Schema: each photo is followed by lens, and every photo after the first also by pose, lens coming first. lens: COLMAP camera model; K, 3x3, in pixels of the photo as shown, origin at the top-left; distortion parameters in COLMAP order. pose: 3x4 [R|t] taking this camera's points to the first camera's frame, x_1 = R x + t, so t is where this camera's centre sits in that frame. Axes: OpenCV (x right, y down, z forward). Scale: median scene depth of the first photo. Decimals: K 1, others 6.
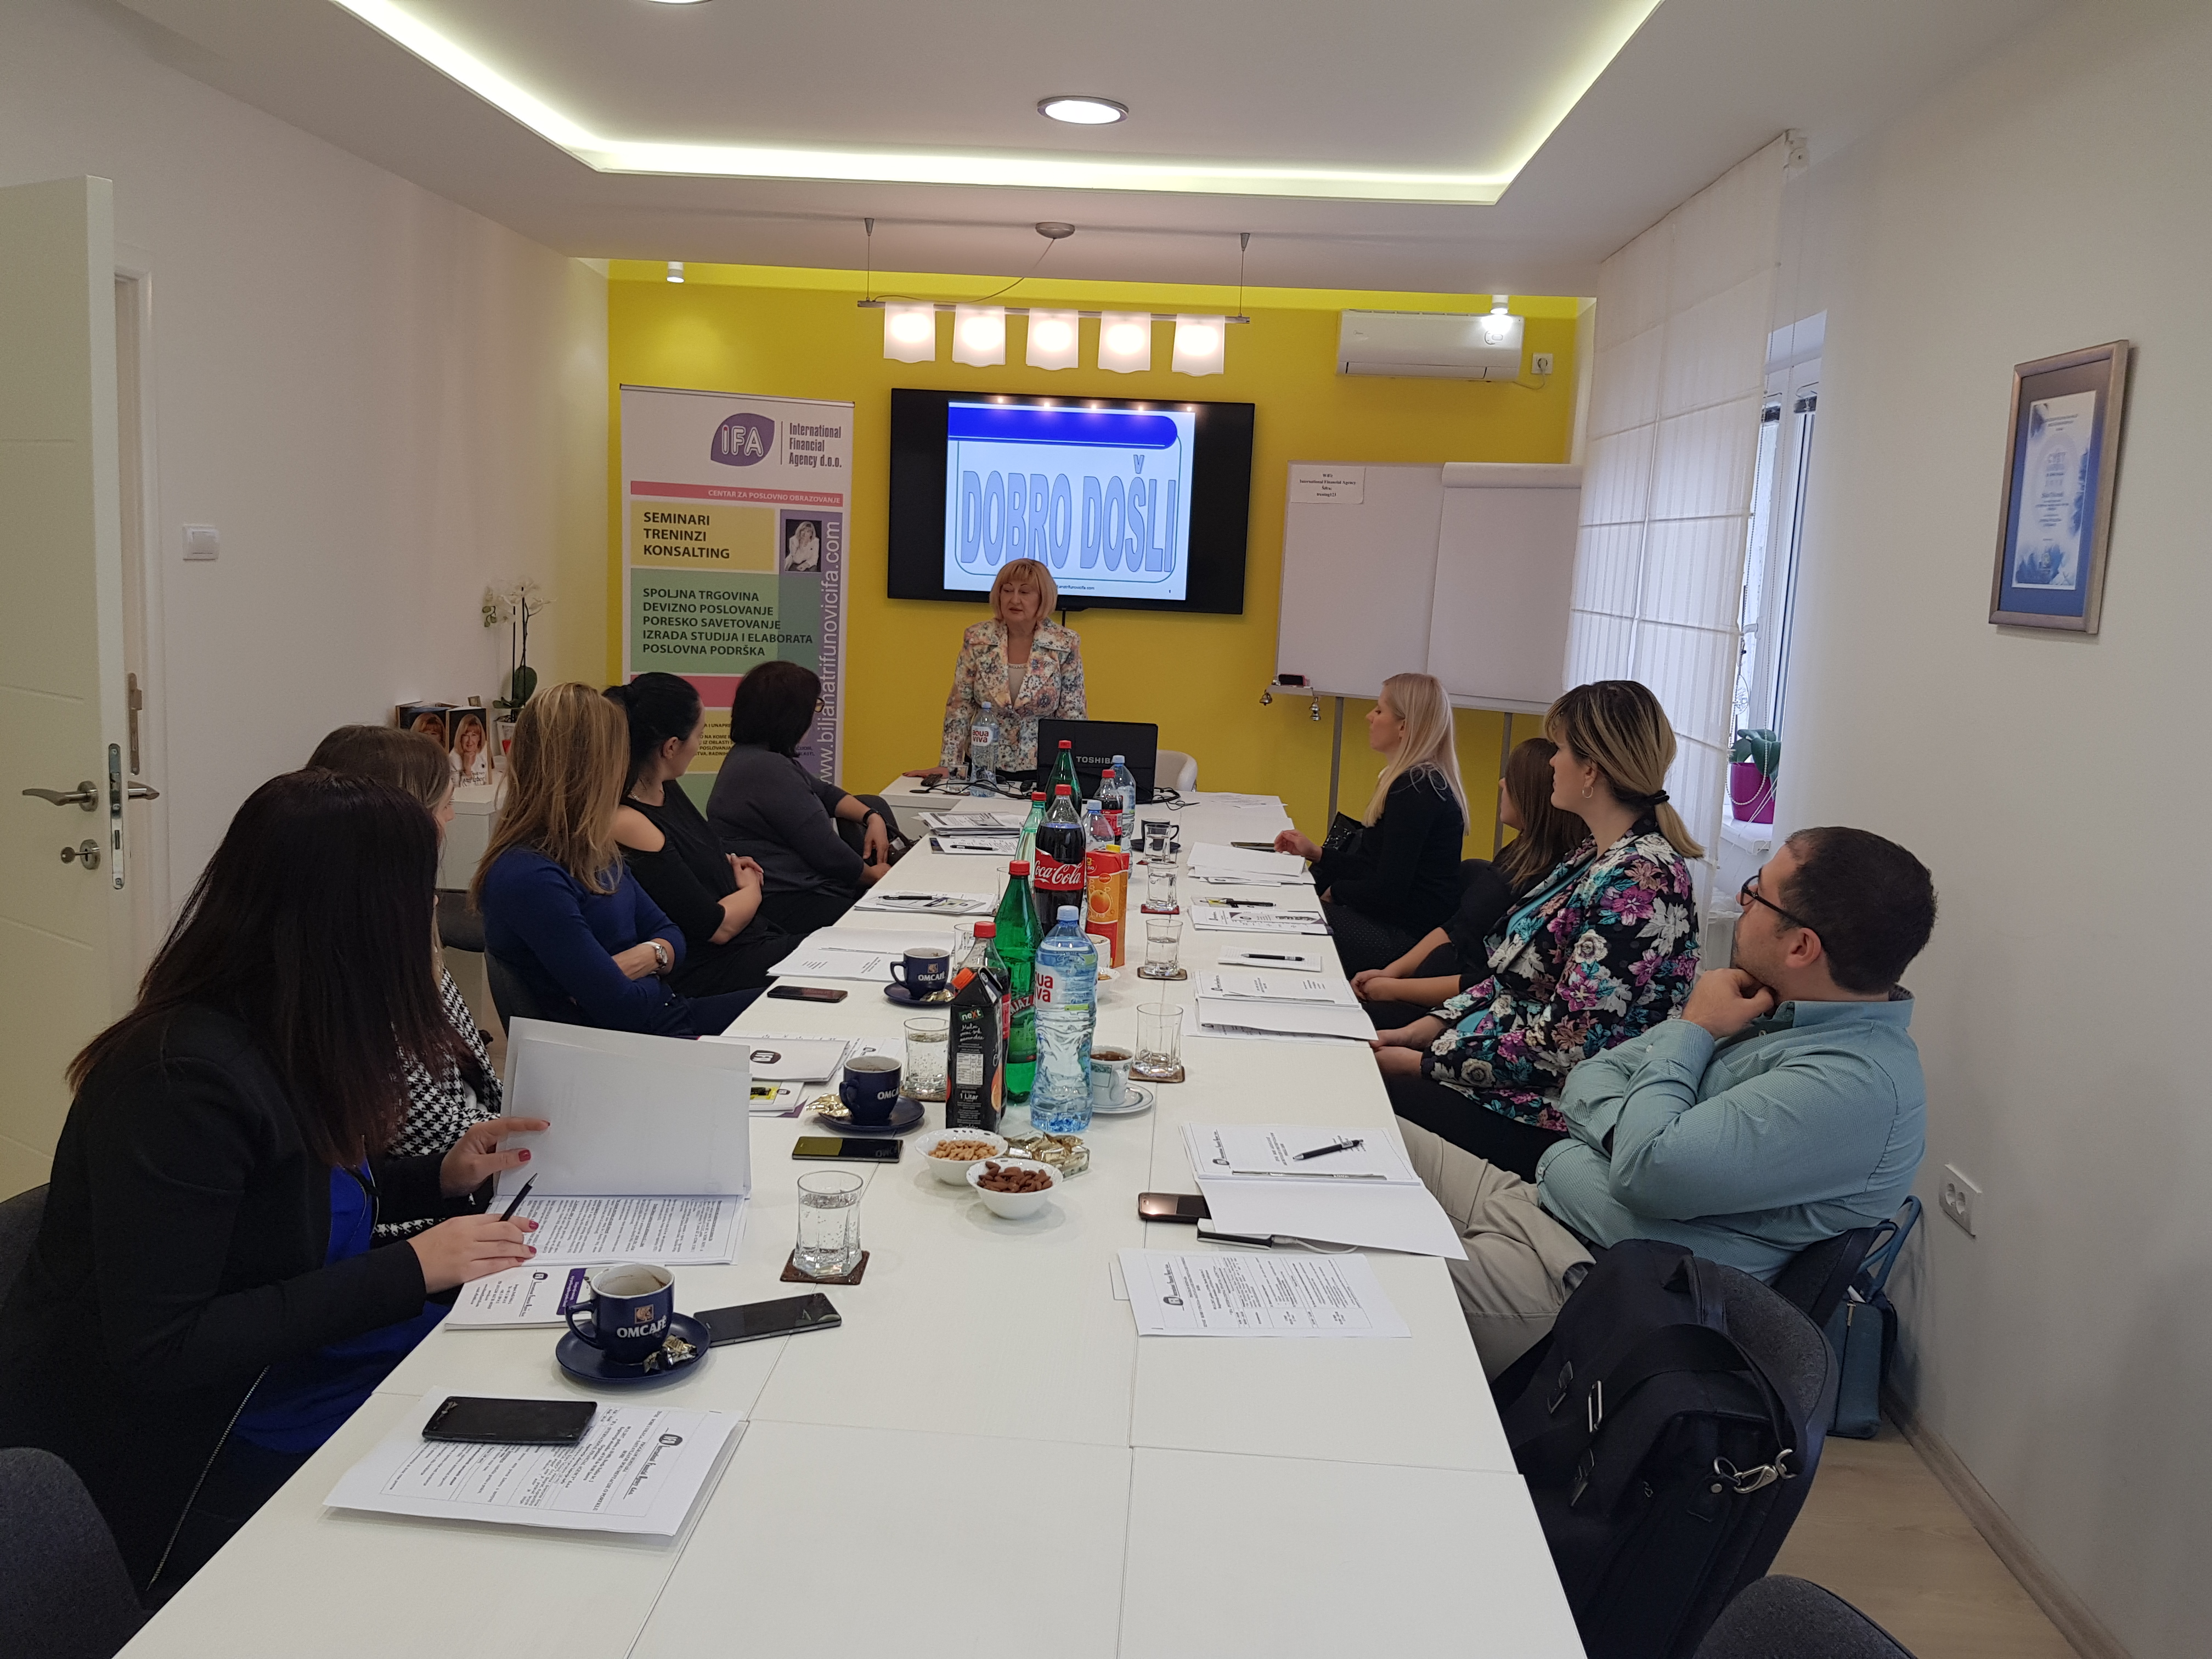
lens RADIAL K [[1699.2, 0, 1103.6], [0, 1699.2, 817.3], [0, 0, 1]] dist [0.093382, -0.145341]
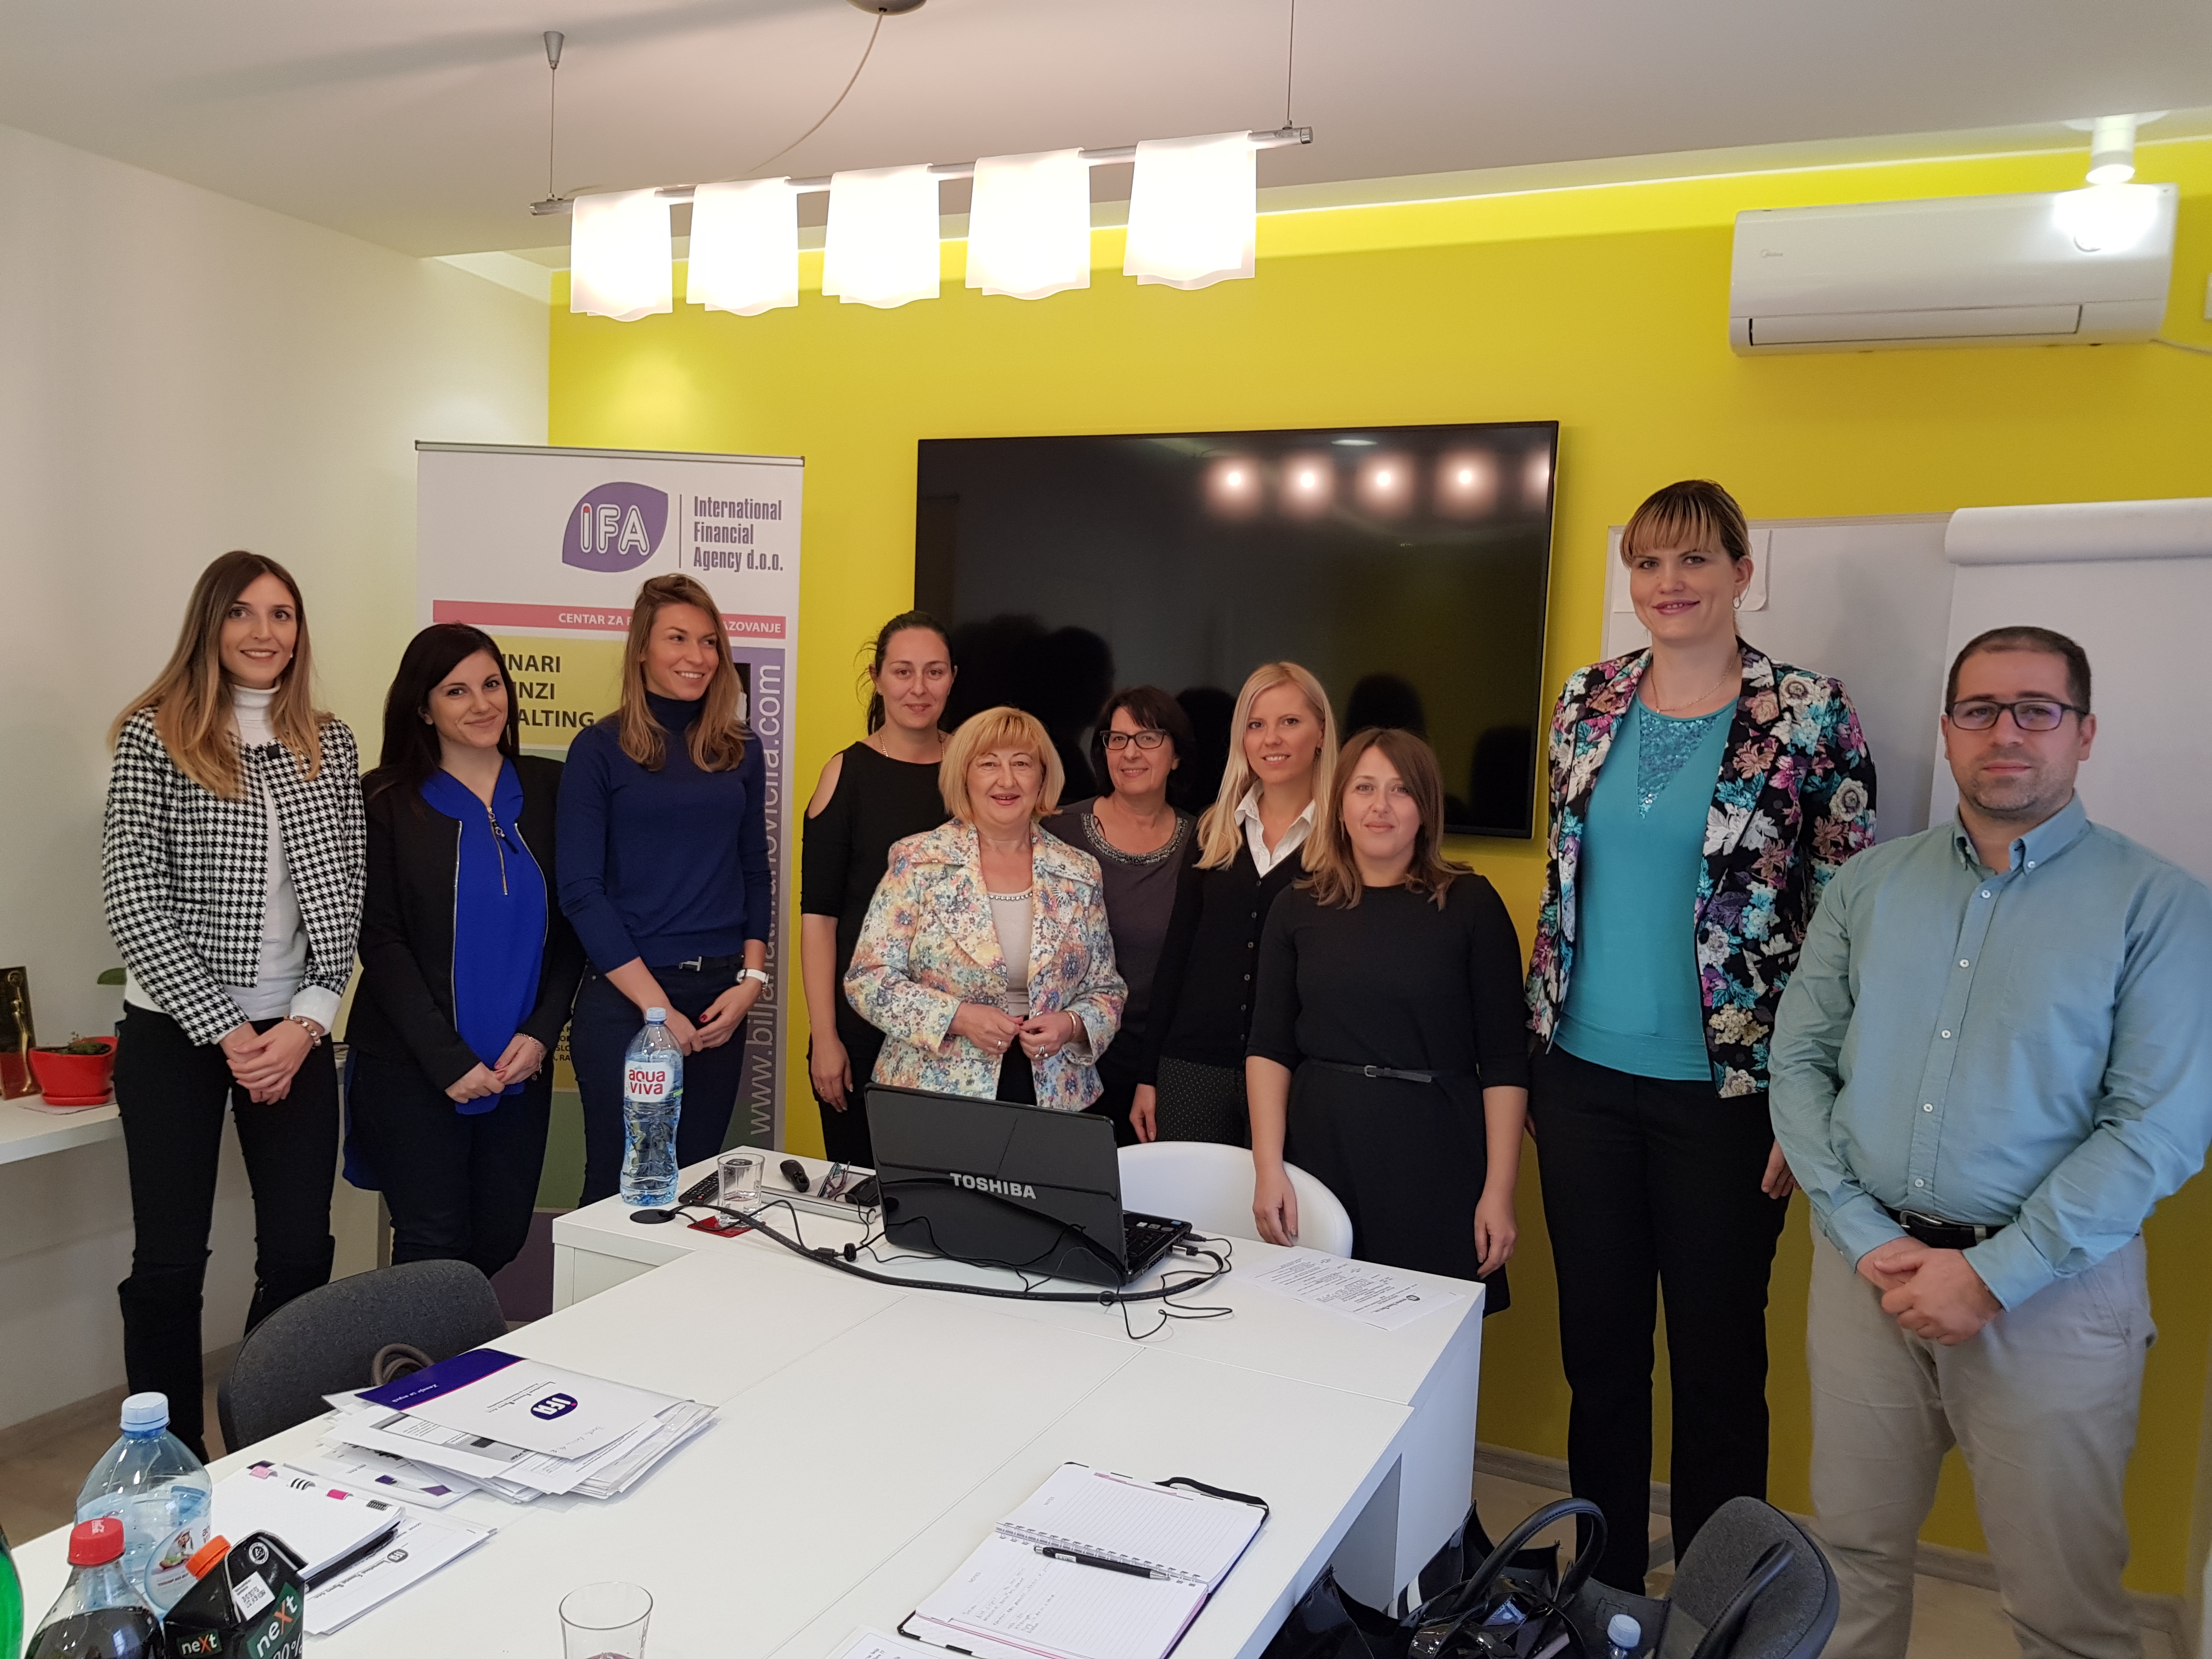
lens RADIAL K [[1577.1, 0, 1105.6], [0, 1577.1, 843.4], [0, 0, 1]] dist [0.023227, -0.074034]
pose [[0.932906, 0.030372, -0.358836, 0.140947], [-0.058864, 0.995896, -0.068743, -0.085296], [0.355276, 0.085254, 0.930866, 0.561932]]
